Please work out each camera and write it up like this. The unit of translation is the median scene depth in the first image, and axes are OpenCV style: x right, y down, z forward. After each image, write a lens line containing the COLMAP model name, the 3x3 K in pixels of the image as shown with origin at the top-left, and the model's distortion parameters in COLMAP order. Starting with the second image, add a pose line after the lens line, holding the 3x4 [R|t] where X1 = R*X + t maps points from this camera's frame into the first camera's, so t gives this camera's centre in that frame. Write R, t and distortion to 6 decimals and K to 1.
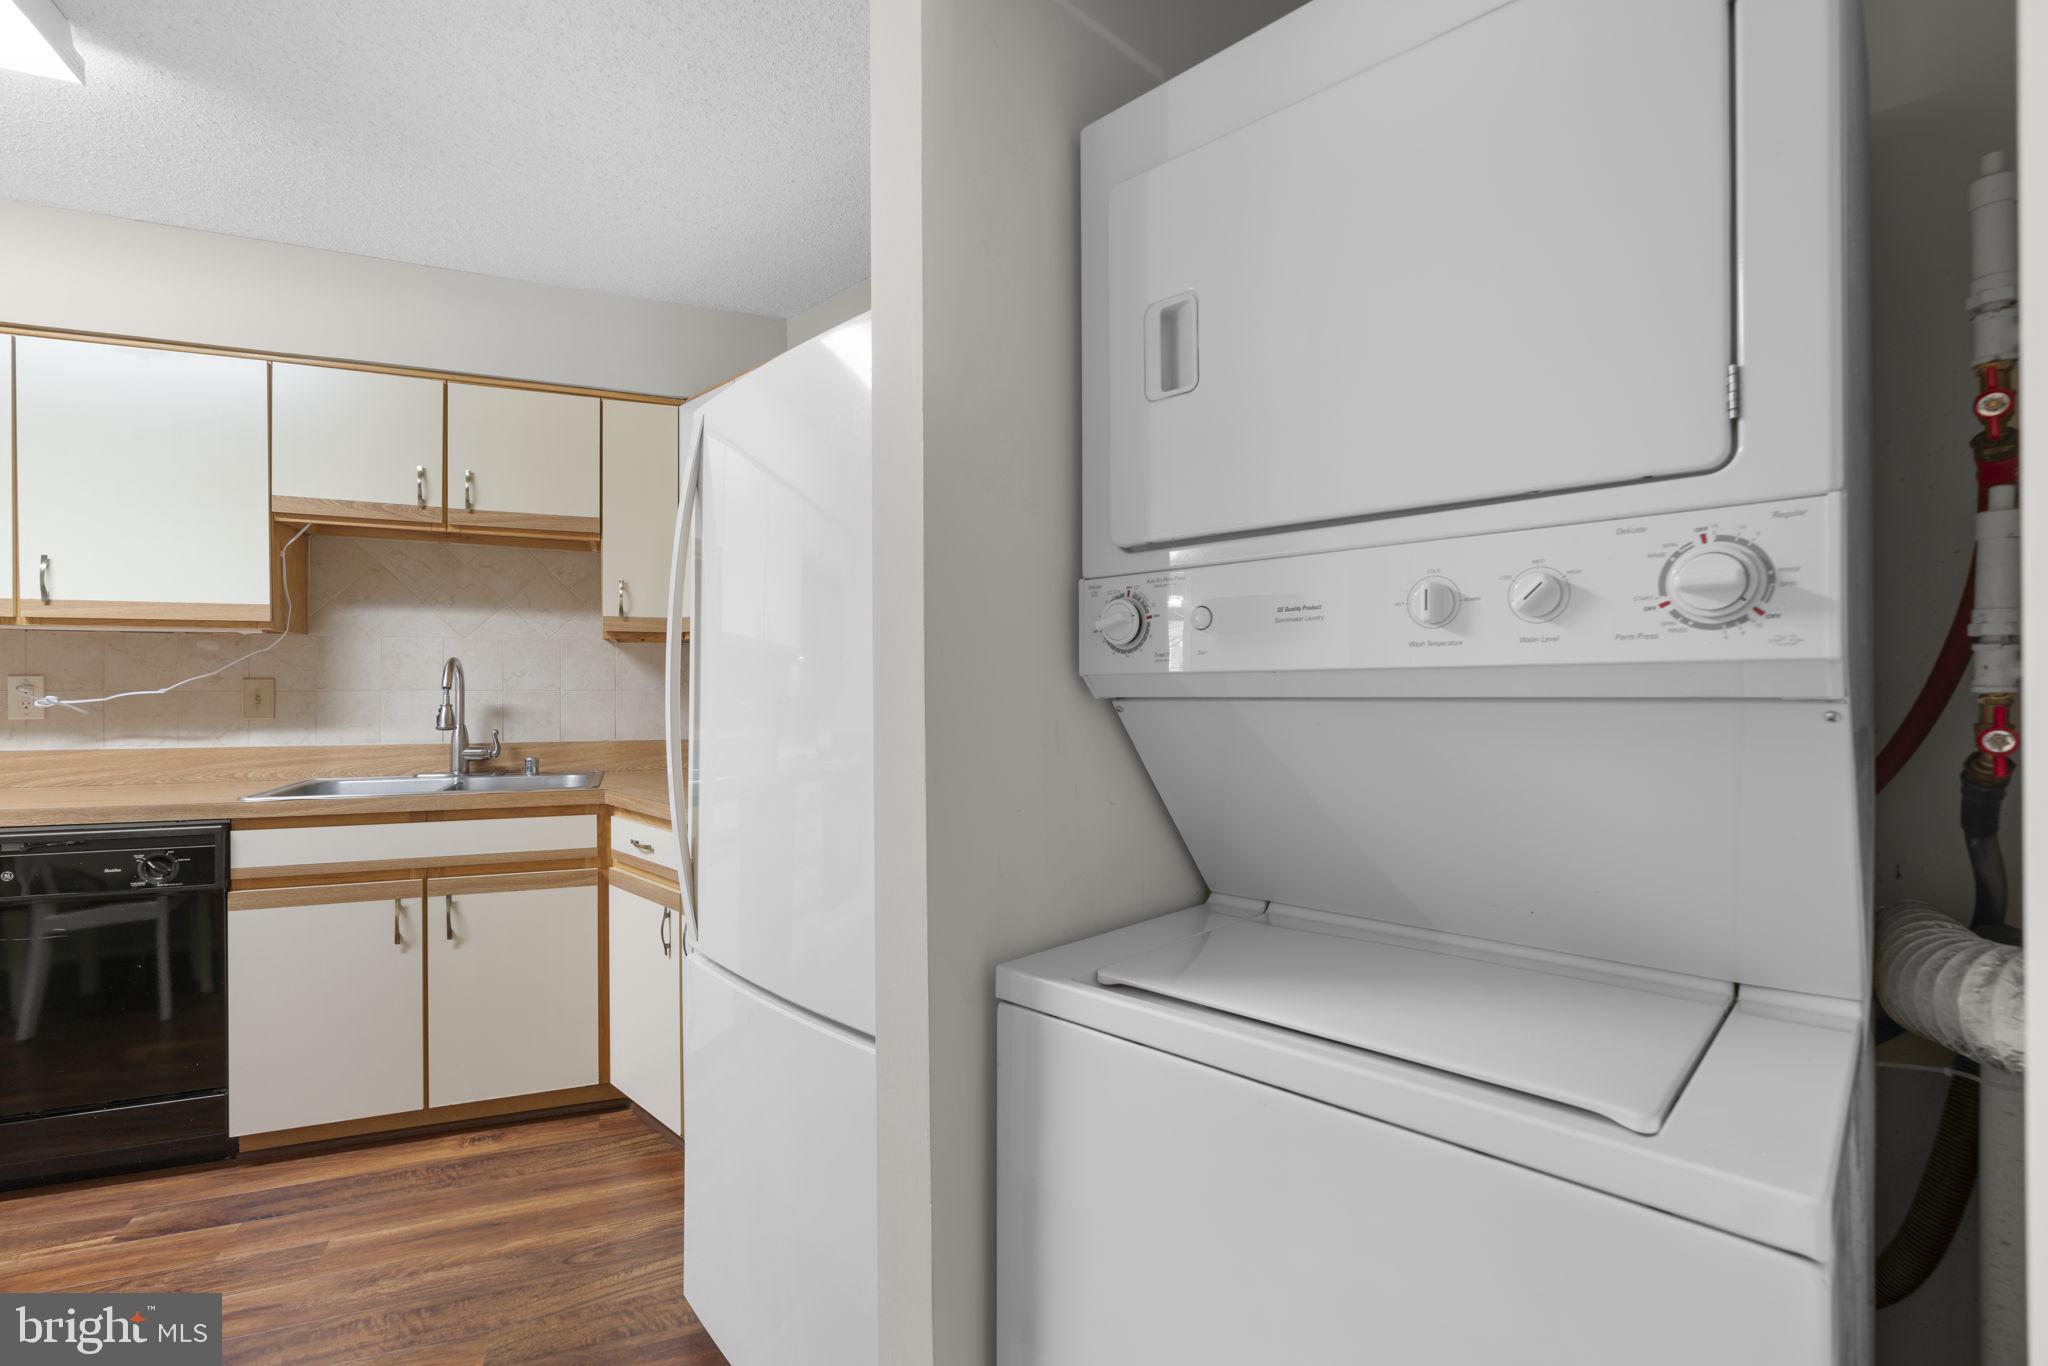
lens RADIAL K [[929.5, 0, 1013.2], [0, 929.5, 696.3], [0, 0, 1]] dist [-0.012658, 0.005521]
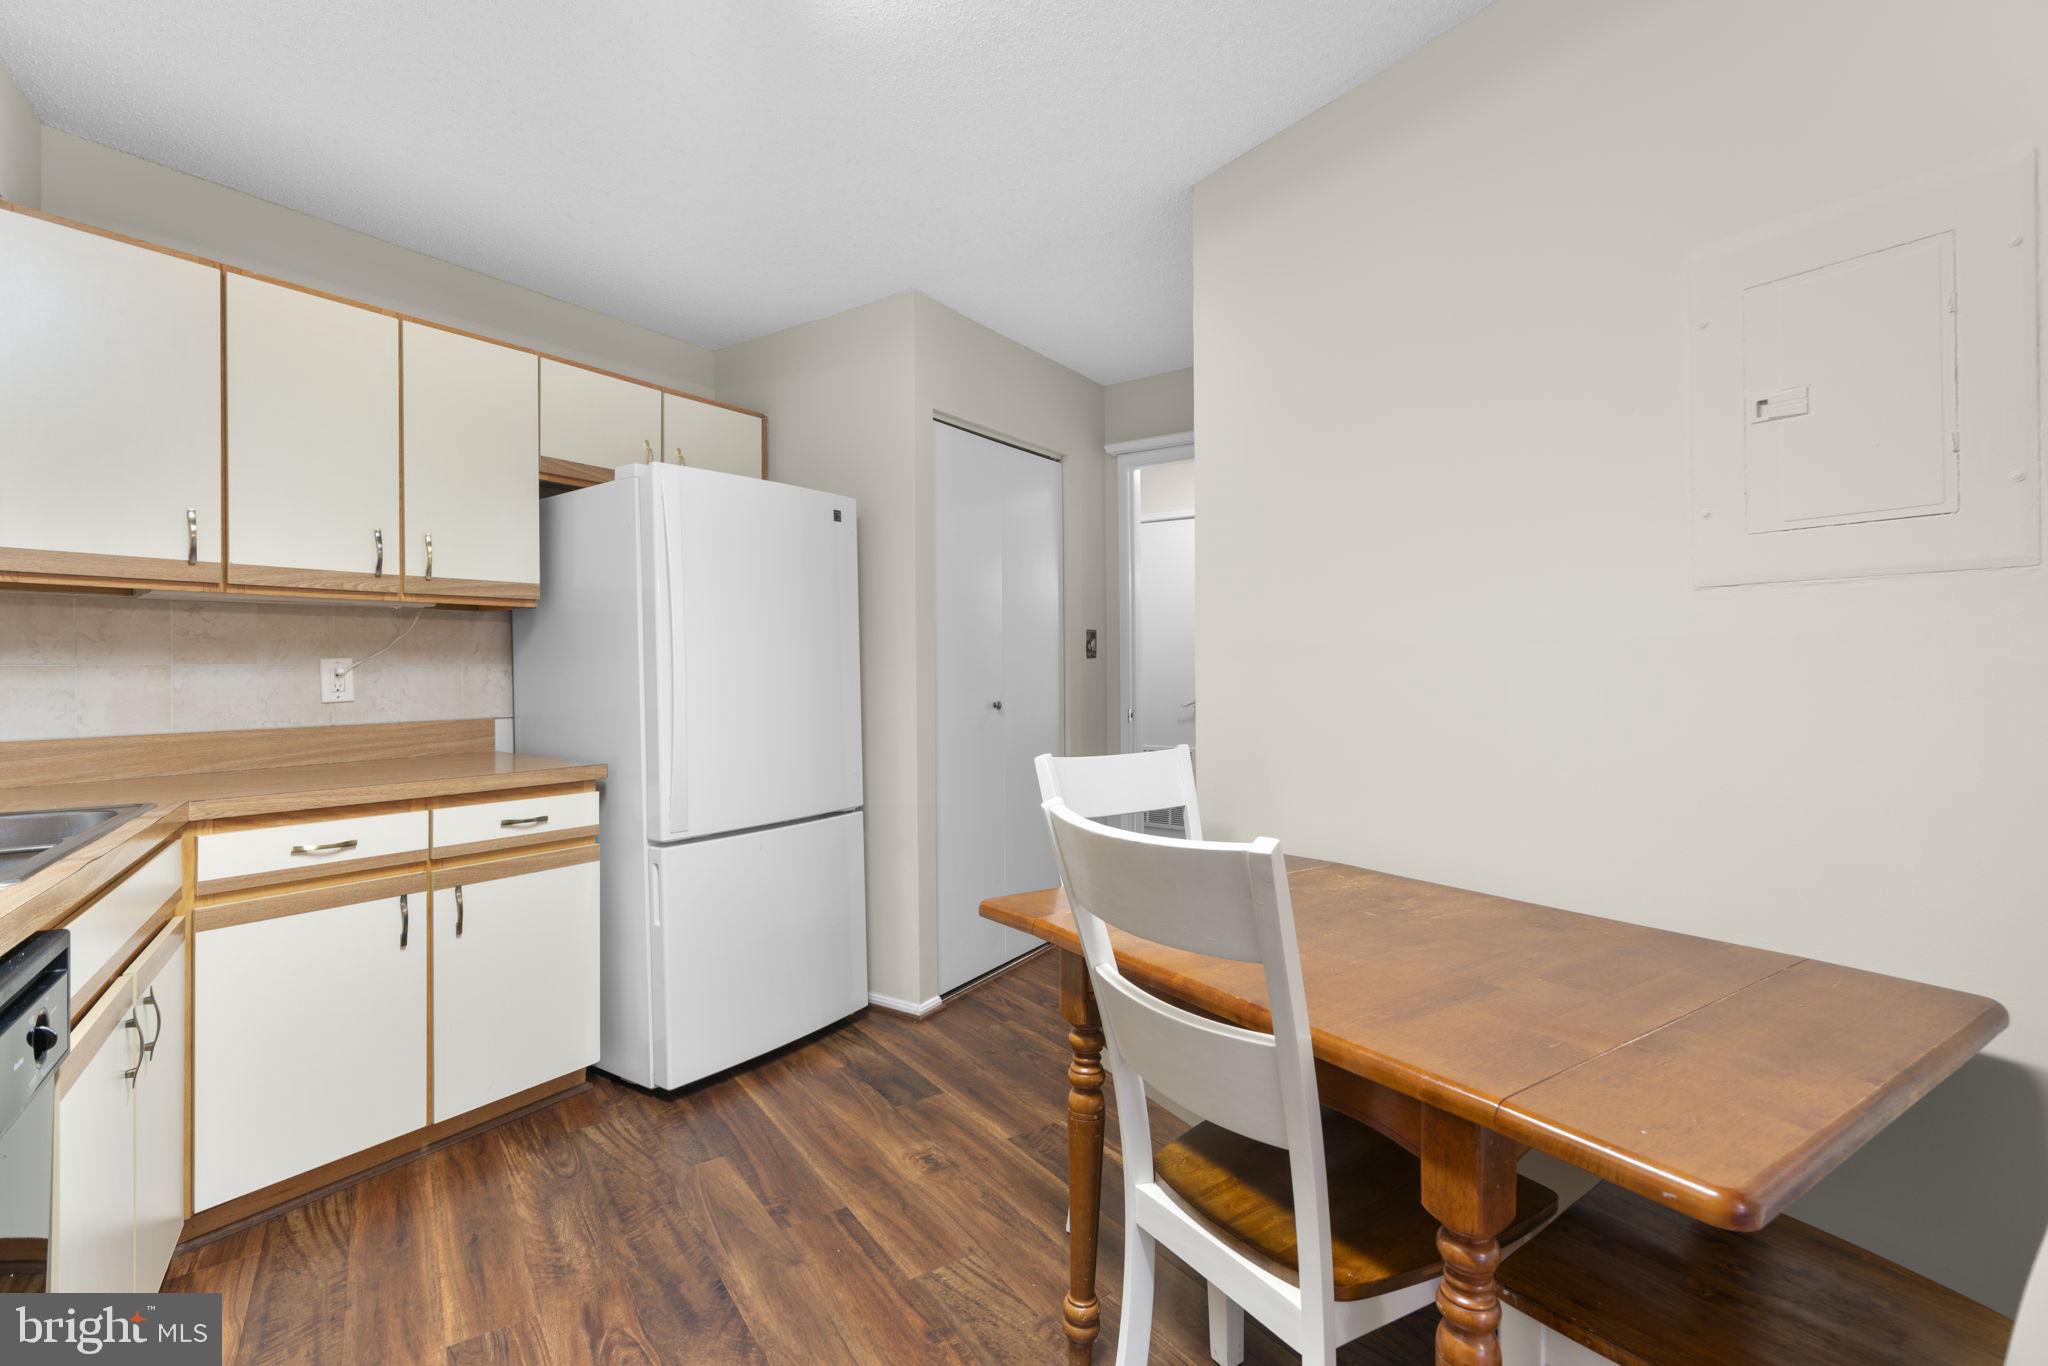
lens RADIAL K [[929.5, 0, 1006.6], [0, 929.5, 668.8], [0, 0, 1]] dist [-0.012658, 0.005521]
pose [[-0.190821, -0.001011, 0.981624, -1.274475], [0.014048, 0.999894, 0.003761, 0.005672], [-0.981524, 0.014508, -0.190787, 0.526628]]
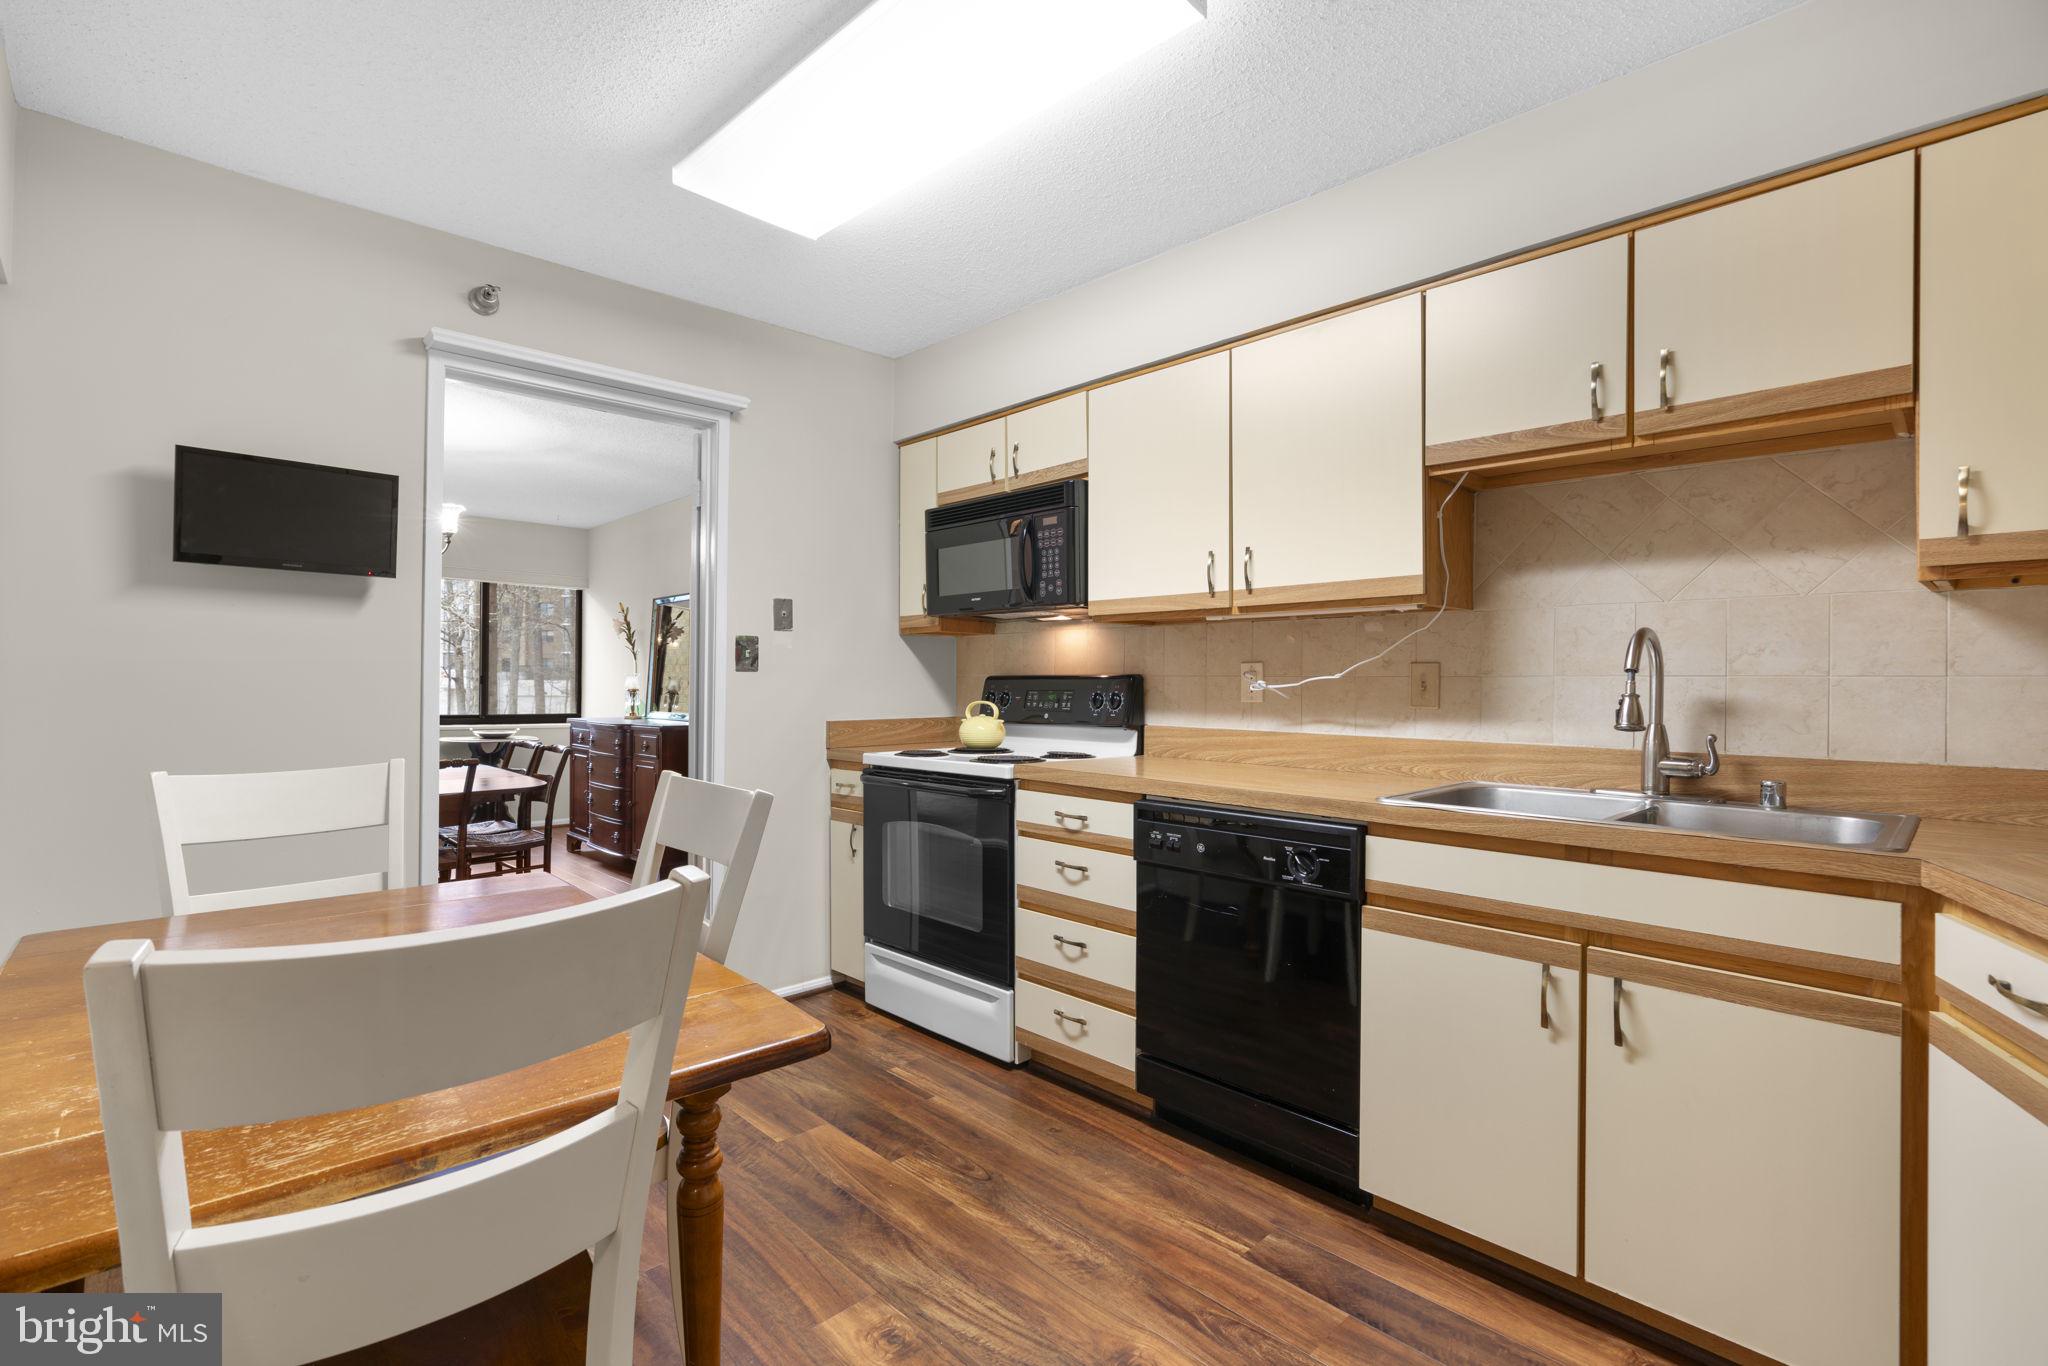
lens RADIAL K [[929.5, 0, 1008.3], [0, 929.5, 680.3], [0, 0, 1]] dist [-0.012658, 0.005521]
pose [[0.364129, -0.000034, -0.931349, -0.143017], [-0.013053, 0.999902, -0.005140, 0.008528], [0.931257, 0.014029, 0.364093, 0.330611]]
